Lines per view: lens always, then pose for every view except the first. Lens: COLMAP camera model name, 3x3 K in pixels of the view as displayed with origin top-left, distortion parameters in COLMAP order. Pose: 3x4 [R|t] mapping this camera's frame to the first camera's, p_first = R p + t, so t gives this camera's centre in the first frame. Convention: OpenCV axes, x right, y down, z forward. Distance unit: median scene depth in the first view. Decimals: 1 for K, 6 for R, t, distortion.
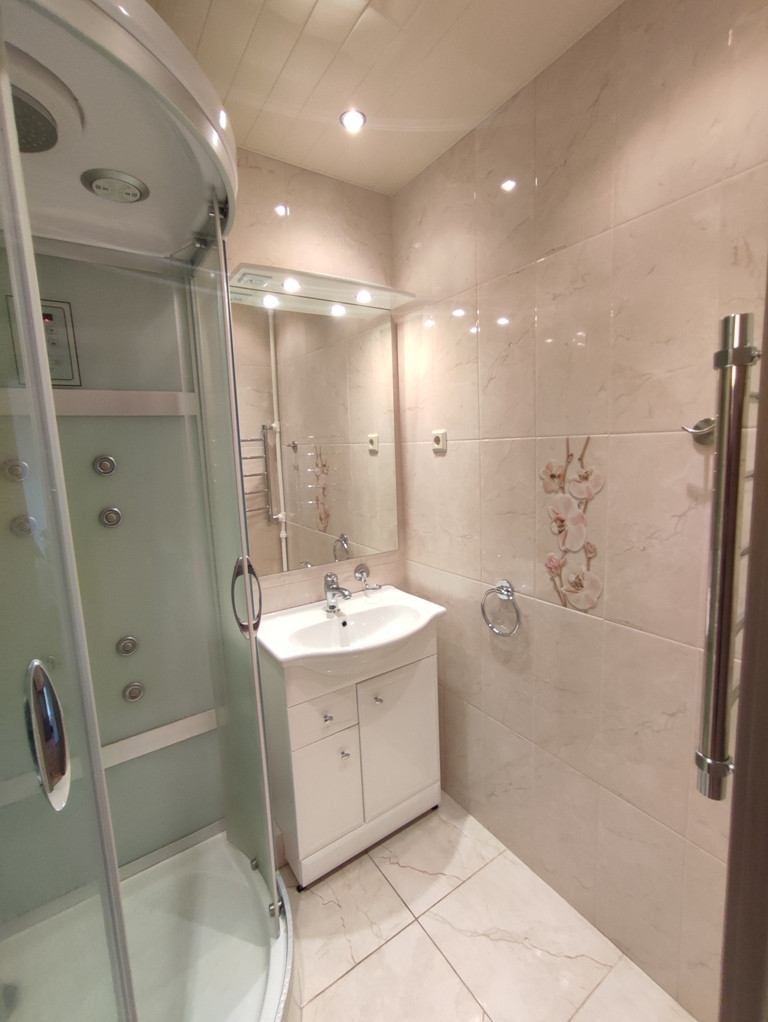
lens RADIAL K [[460.5, 0, 384.0], [0, 460.5, 511.0], [0, 0, 1]] dist [-0.040419, 0.022668]
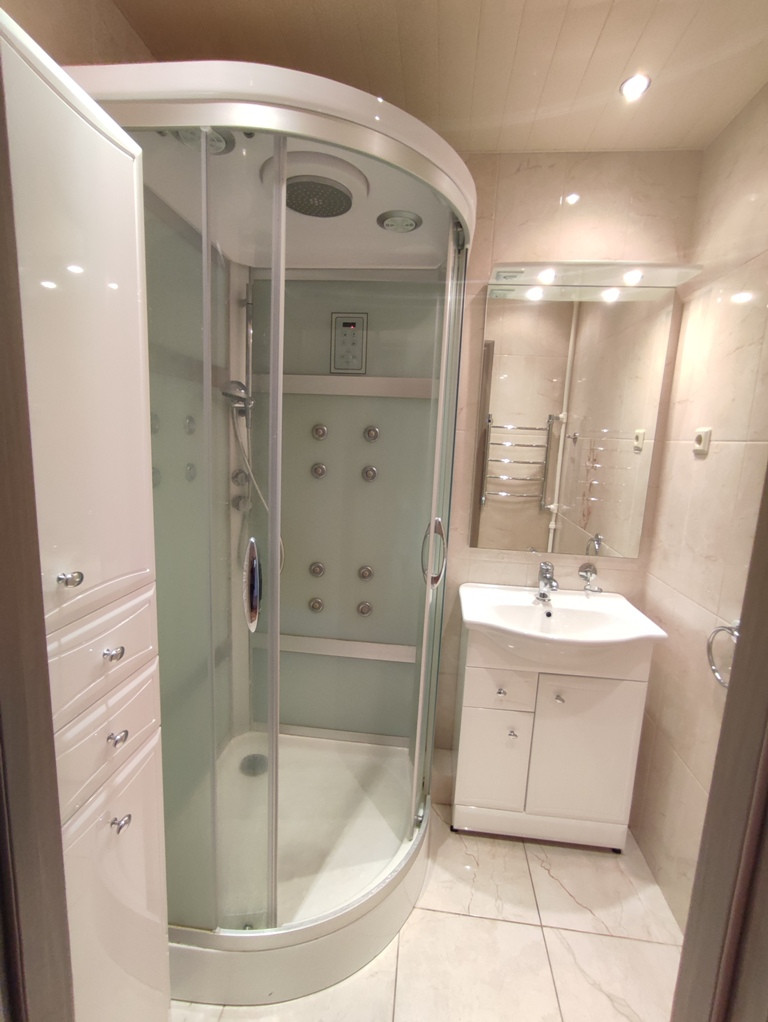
lens RADIAL K [[460.5, 0, 384.0], [0, 460.5, 511.0], [0, 0, 1]] dist [-0.040419, 0.022668]
pose [[0.757428, 0.178321, -0.628096, 0.223917], [-0.167566, 0.982852, 0.076969, 0.008011], [0.631050, 0.046949, 0.774320, -0.005065]]
